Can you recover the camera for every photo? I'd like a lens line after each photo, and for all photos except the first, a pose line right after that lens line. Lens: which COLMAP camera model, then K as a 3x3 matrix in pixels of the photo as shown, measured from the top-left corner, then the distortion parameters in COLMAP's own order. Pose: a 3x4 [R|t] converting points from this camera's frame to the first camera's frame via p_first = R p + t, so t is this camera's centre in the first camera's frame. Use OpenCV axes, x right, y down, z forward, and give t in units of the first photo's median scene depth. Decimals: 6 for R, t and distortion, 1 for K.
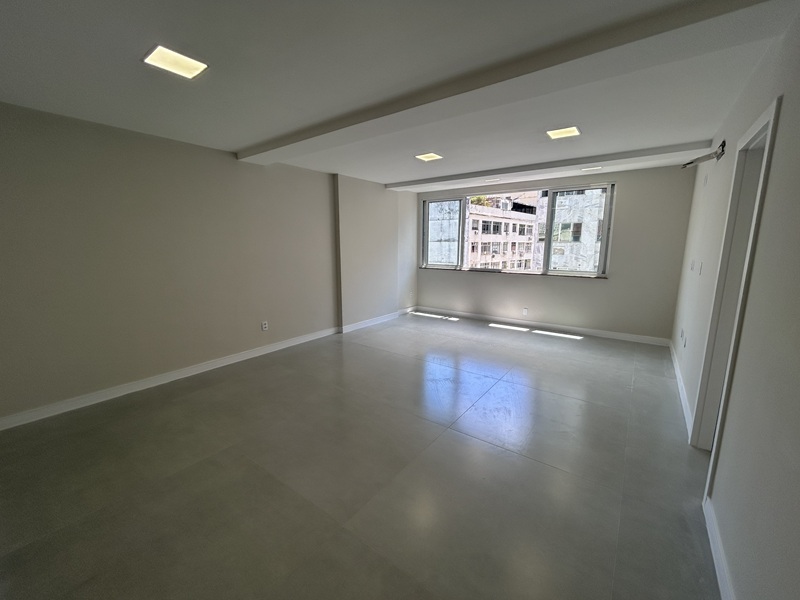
lens RADIAL K [[325.6, 0, 398.7], [0, 325.6, 297.8], [0, 0, 1]] dist [-0.001628, 0.000371]
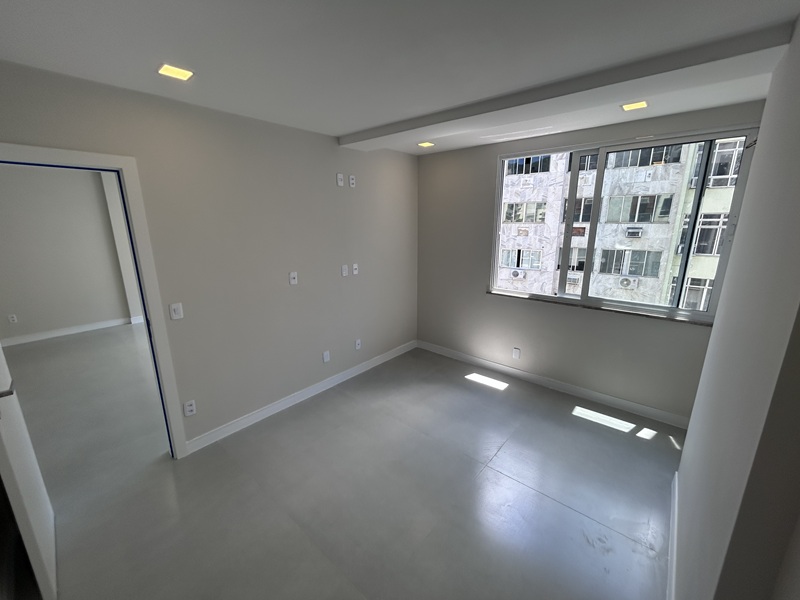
lens RADIAL K [[325.6, 0, 397.5], [0, 325.6, 299.0], [0, 0, 1]] dist [-0.001628, 0.000371]
pose [[0.997812, 0.011411, -0.065119, 0.621224], [-0.006819, 0.997502, 0.070309, -0.041249], [0.065759, -0.069711, 0.995397, 0.021996]]
